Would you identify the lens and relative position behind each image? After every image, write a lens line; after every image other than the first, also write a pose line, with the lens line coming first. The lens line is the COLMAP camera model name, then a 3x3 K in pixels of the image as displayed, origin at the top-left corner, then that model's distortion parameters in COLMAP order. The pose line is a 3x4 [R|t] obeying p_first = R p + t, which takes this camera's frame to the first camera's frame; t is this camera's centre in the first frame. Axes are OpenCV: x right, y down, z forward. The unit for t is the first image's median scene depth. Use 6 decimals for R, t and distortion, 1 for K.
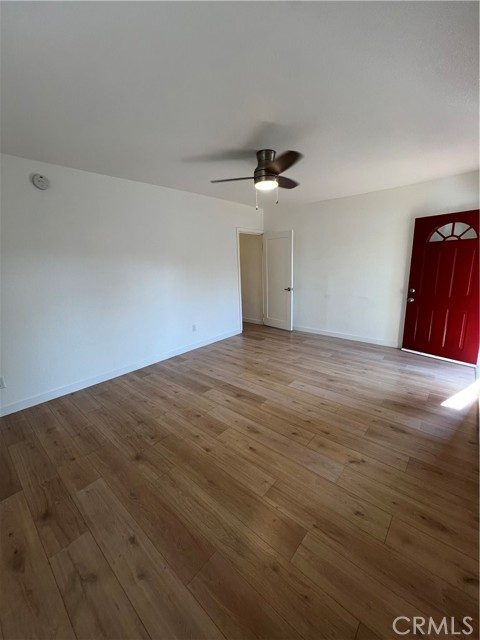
lens RADIAL K [[255.6, 0, 241.3], [0, 255.6, 318.8], [0, 0, 1]] dist [-0.001924, 0.000799]
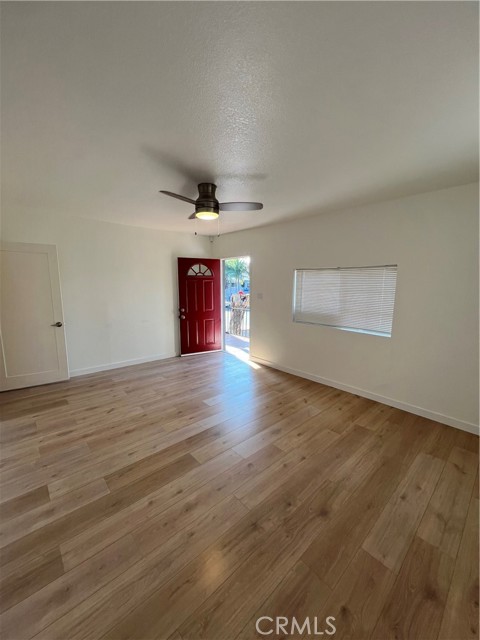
lens RADIAL K [[255.6, 0, 241.3], [0, 255.6, 318.8], [0, 0, 1]] dist [-0.001924, 0.000799]
pose [[0.112708, -0.108073, 0.987733, -0.769067], [0.206599, 0.974891, 0.083093, -0.139250], [-0.971913, 0.194699, 0.132206, 0.653317]]
